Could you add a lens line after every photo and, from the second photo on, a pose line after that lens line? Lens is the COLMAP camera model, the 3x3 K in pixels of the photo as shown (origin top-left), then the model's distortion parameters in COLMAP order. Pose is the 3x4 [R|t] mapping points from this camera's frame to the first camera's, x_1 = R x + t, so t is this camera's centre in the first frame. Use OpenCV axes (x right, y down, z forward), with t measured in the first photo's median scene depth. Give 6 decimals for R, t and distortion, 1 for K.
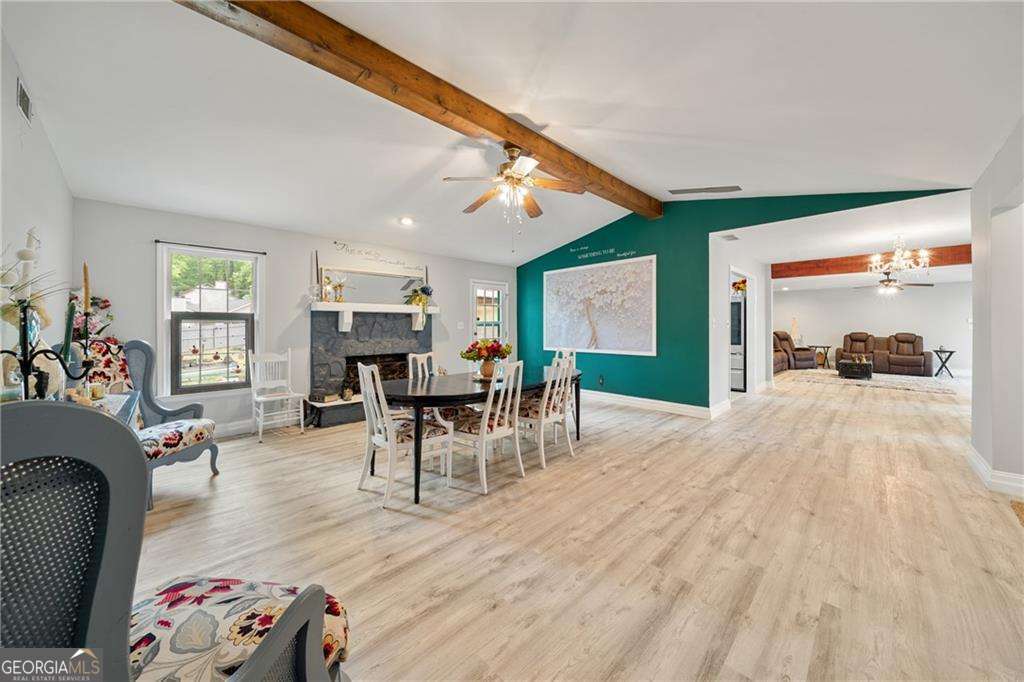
lens RADIAL K [[364.7, 0, 502.3], [0, 364.7, 333.8], [0, 0, 1]] dist [-0.004396, 0.000097]
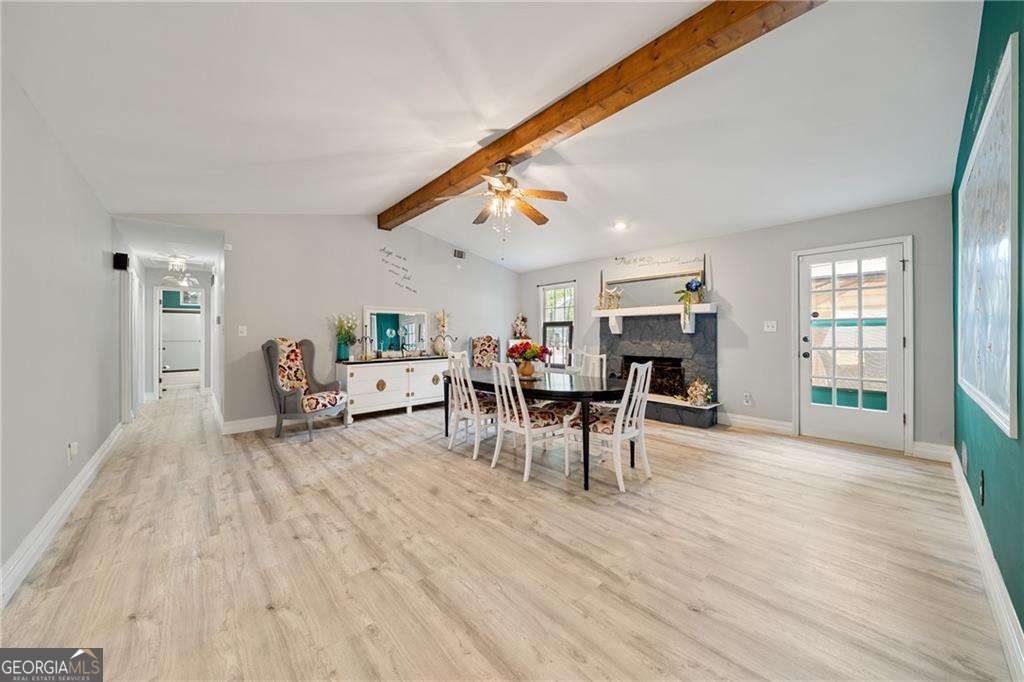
lens RADIAL K [[351.1, 0, 510.7], [0, 351.1, 339.4], [0, 0, 1]] dist [-0.006450, -0.000092]
pose [[-0.026601, 0.022000, -0.999404, 1.010030], [-0.013373, 0.999660, 0.022362, -0.012595], [0.999557, 0.013960, -0.026298, 0.995671]]
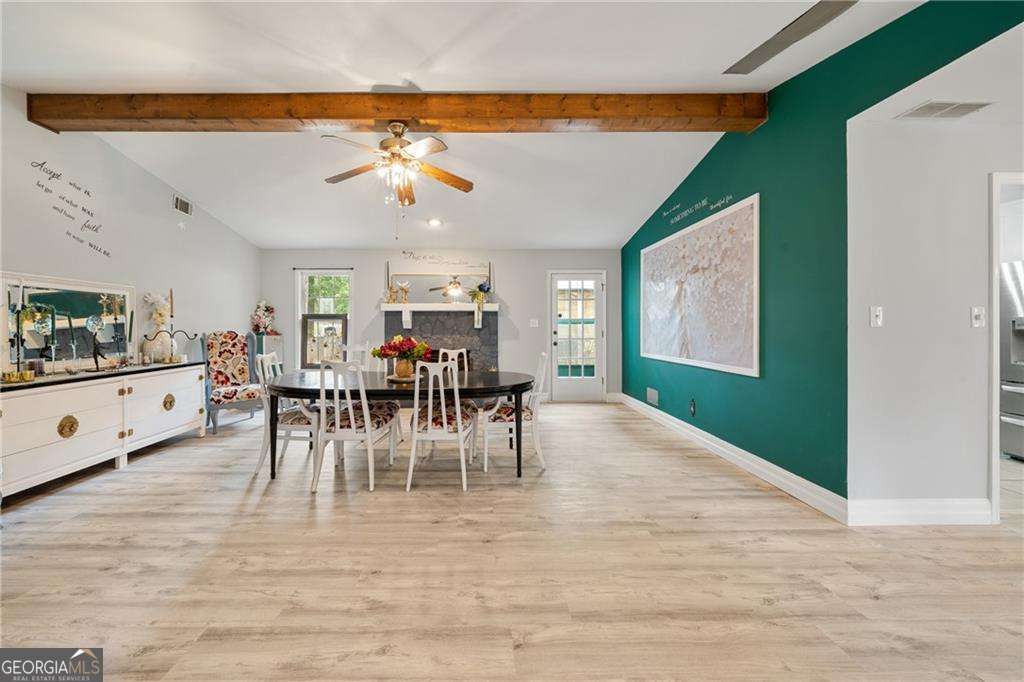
lens RADIAL K [[361.8, 0, 473.8], [0, 361.8, 331.7], [0, 0, 1]] dist [-0.005001, -0.000215]
pose [[0.718686, 0.013147, -0.695210, 0.741399], [-0.015934, 0.999870, 0.002436, -0.003182], [0.695152, 0.009327, 0.718802, 0.467520]]
